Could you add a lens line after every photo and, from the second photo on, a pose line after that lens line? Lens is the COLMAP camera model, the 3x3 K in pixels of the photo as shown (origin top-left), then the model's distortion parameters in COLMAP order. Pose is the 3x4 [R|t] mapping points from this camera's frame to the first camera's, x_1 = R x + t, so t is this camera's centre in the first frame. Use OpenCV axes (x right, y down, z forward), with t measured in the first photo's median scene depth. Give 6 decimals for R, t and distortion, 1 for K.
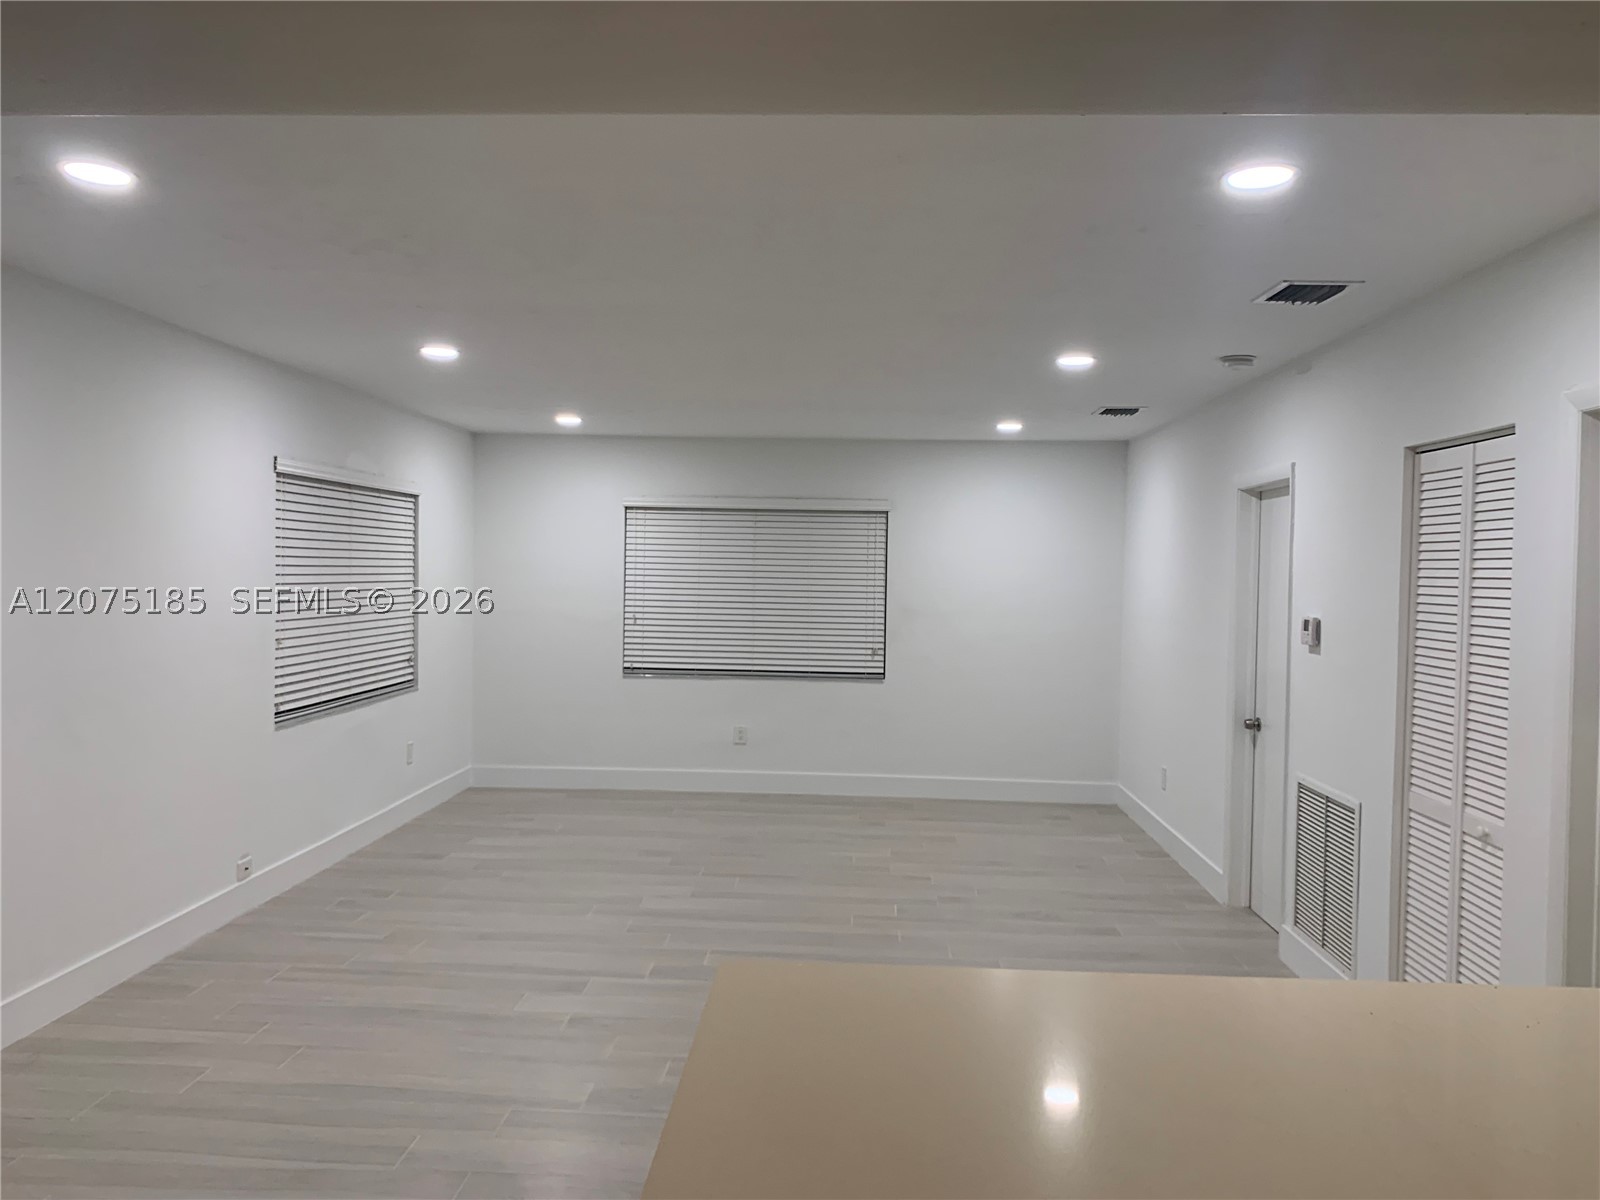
lens RADIAL K [[1235.1, 0, 805.4], [0, 1235.1, 603.8], [0, 0, 1]] dist [0.001480, 0.003140]
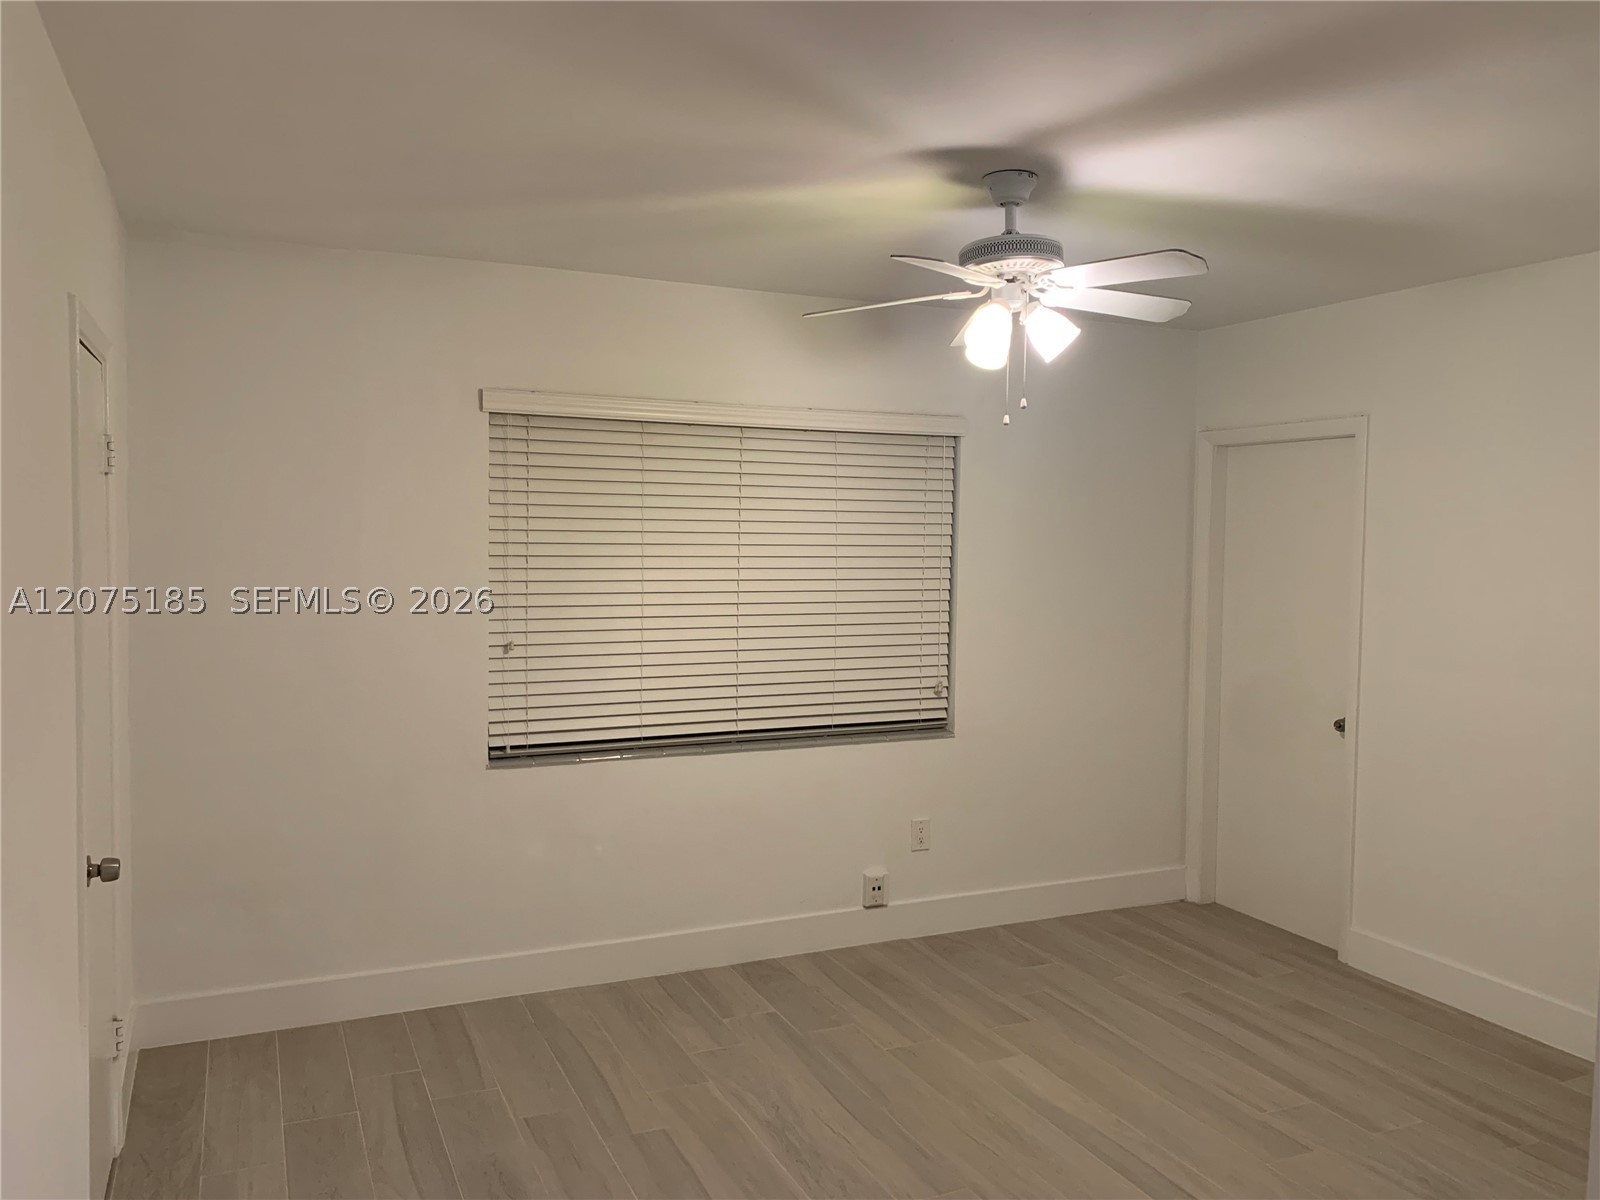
lens RADIAL K [[1235.1, 0, 805.4], [0, 1235.1, 603.8], [0, 0, 1]] dist [0.001480, 0.003140]
pose [[0.463784, 0.025938, -0.885568, 0.315410], [-0.022532, 0.999593, 0.017477, -0.012726], [0.885662, 0.011848, 0.464180, 0.887254]]
